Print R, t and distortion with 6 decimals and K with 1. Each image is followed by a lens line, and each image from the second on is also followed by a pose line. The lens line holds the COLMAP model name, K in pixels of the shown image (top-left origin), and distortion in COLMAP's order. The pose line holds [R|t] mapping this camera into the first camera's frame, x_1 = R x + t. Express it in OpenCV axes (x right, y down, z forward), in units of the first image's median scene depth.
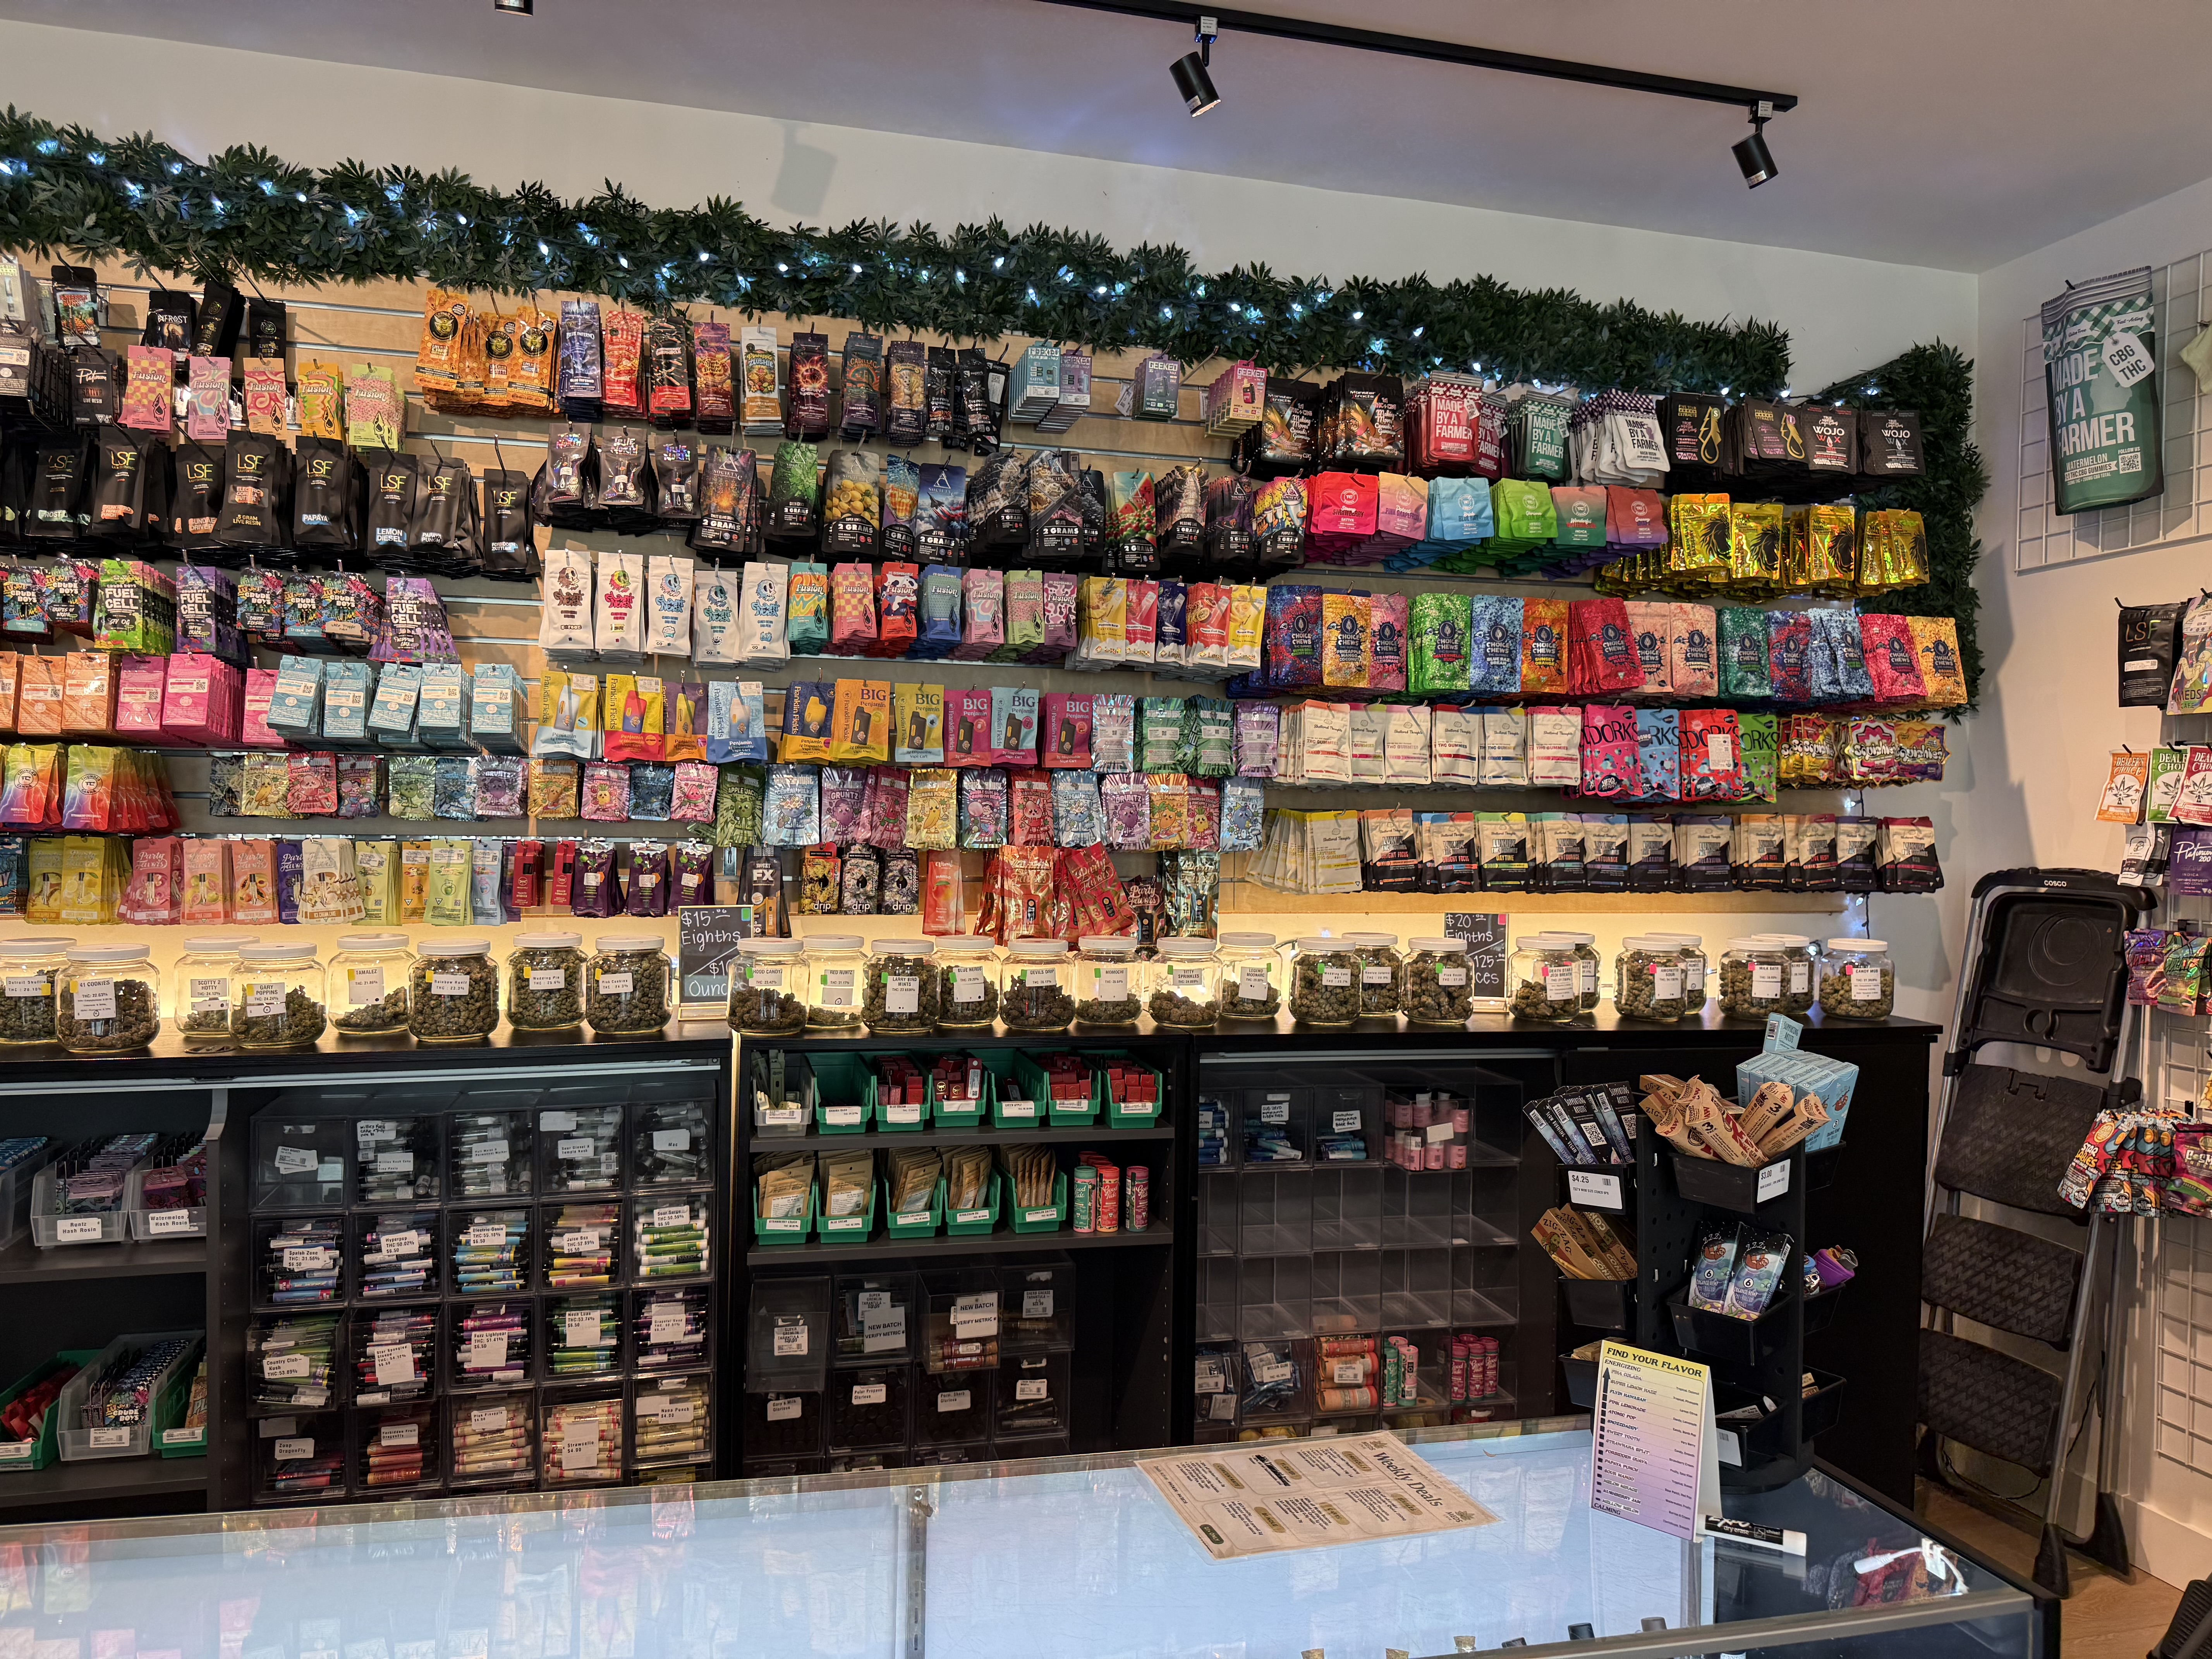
lens RADIAL K [[1544.4, 0, 1106.0], [0, 1544.4, 829.5], [0, 0, 1]] dist [0.179120, -0.344035]
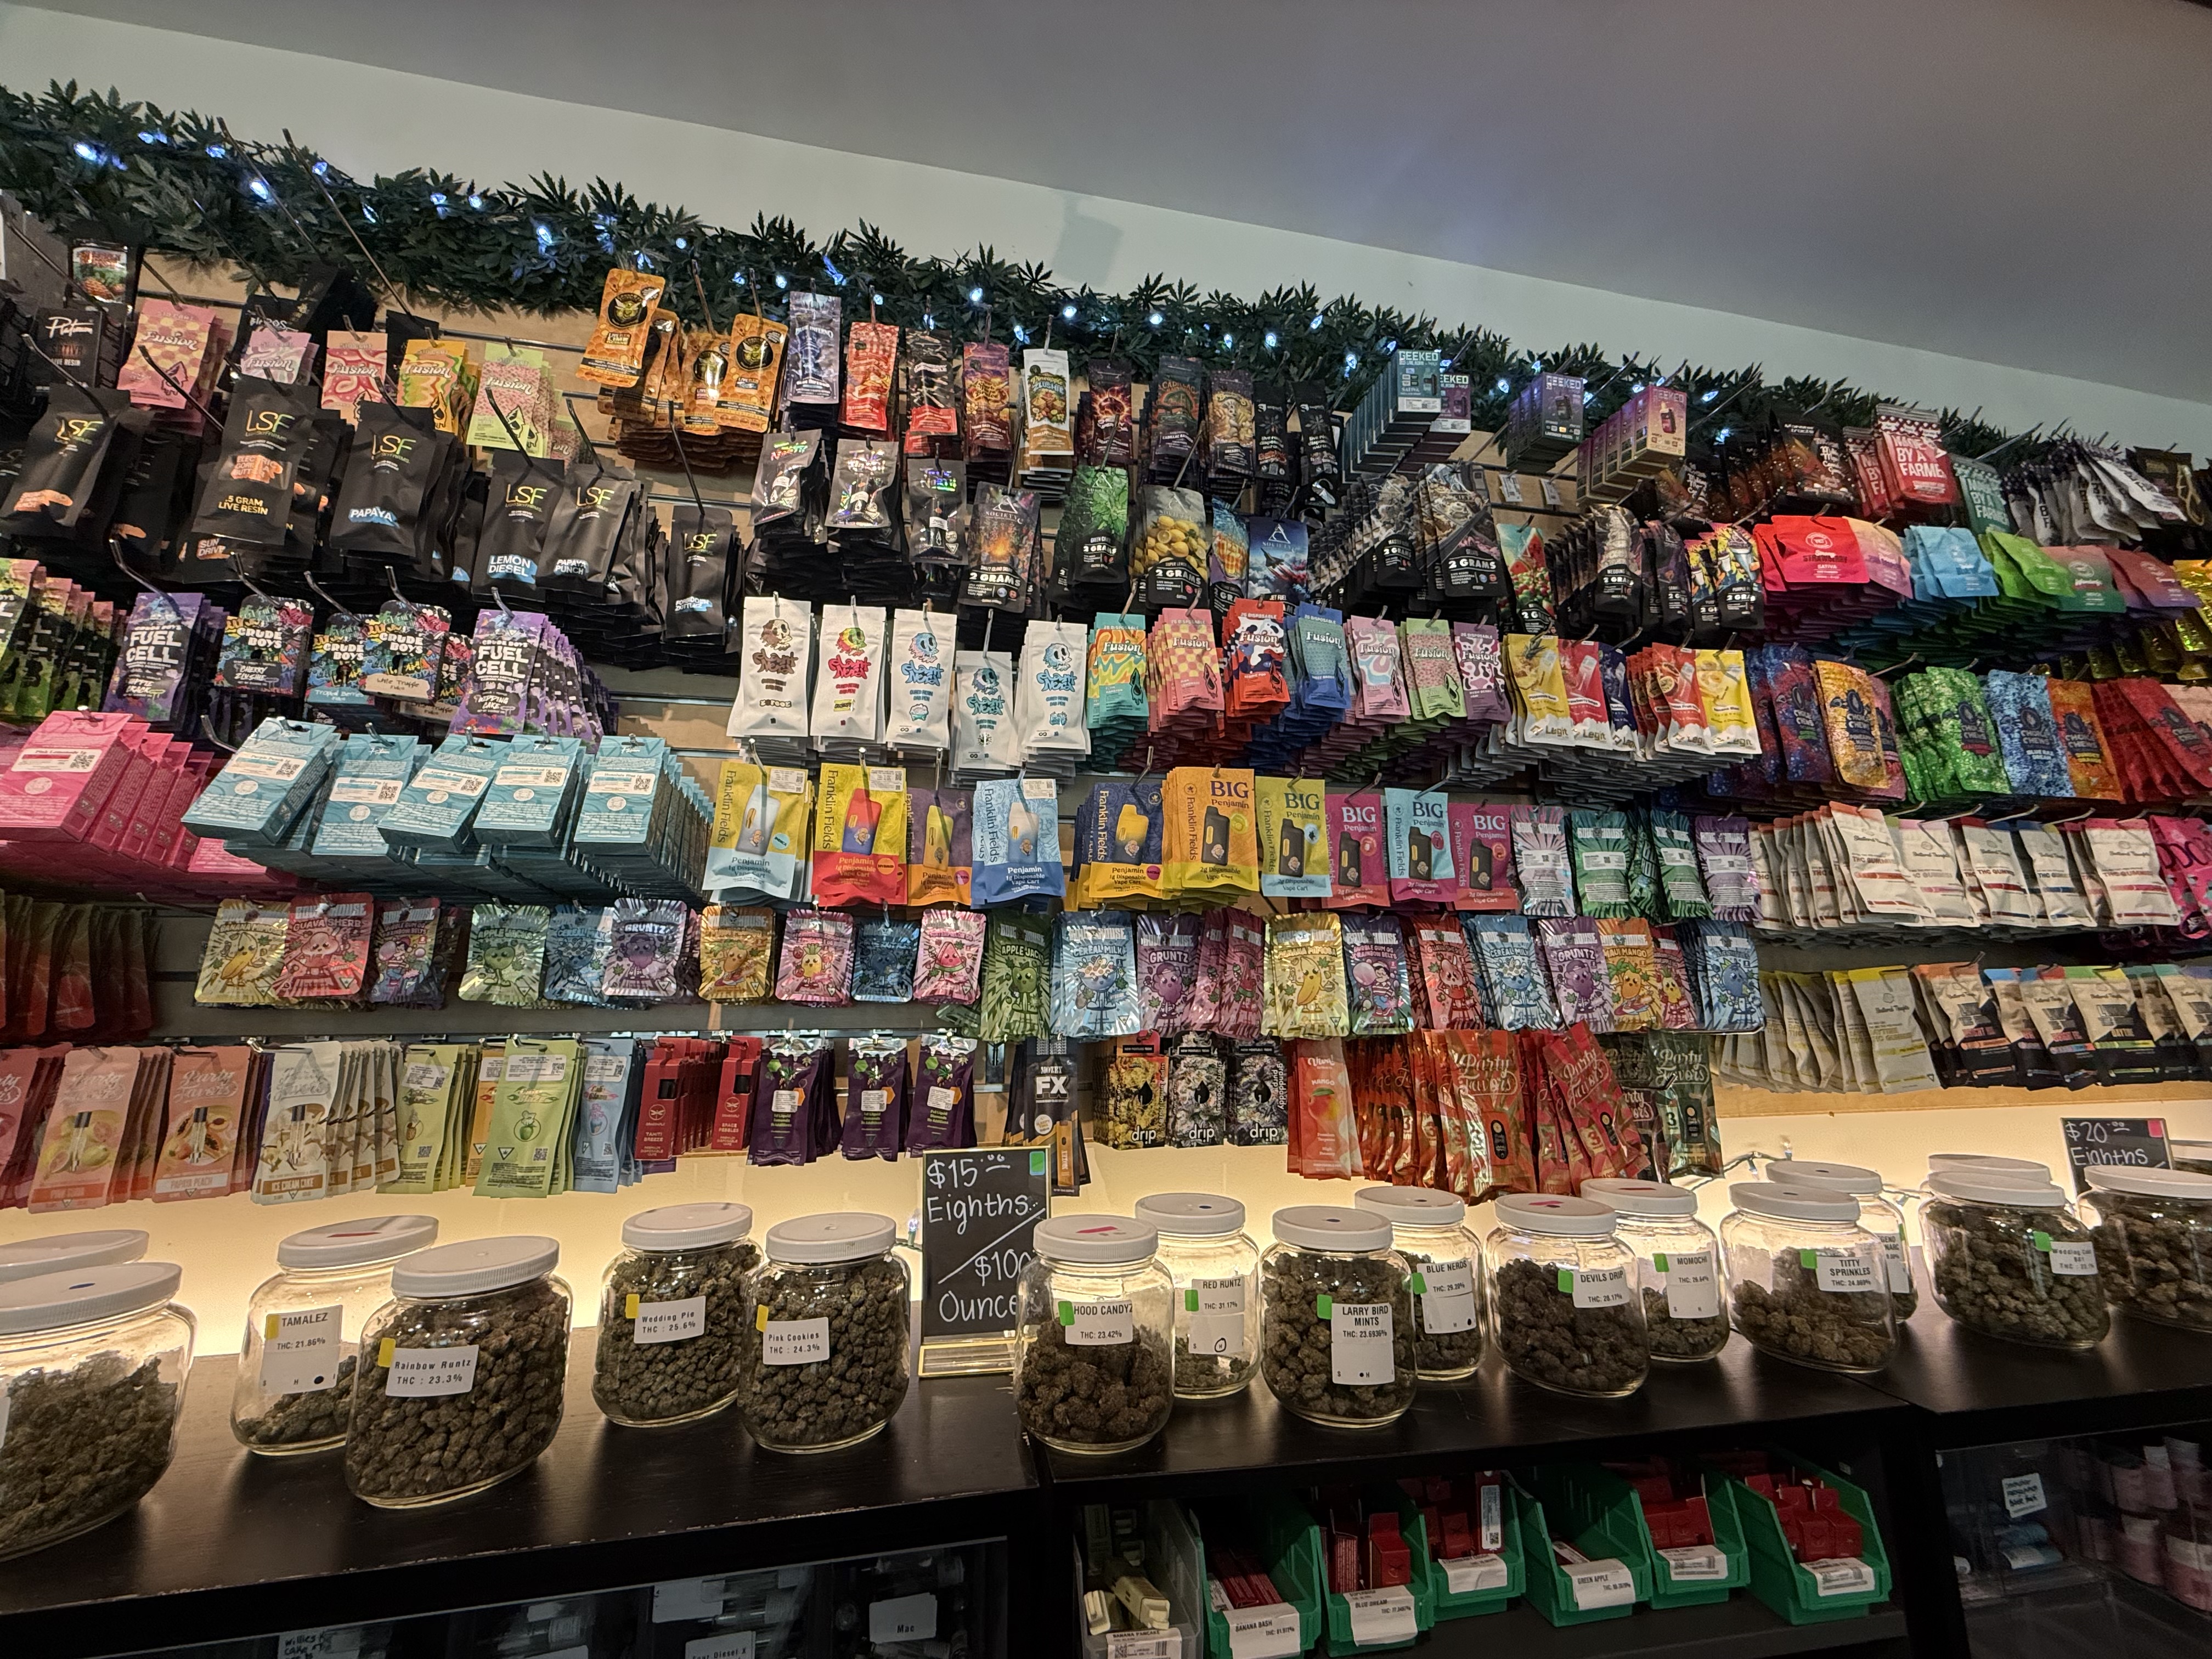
lens RADIAL K [[878.2, 0, 1106.0], [0, 878.2, 829.5], [0, 0, 1]] dist [0.001107, -0.000309]
pose [[0.997947, -0.033903, -0.054333, -0.177368], [0.021588, 0.976812, -0.213009, 0.004106], [0.060294, 0.211399, 0.975538, 0.637076]]
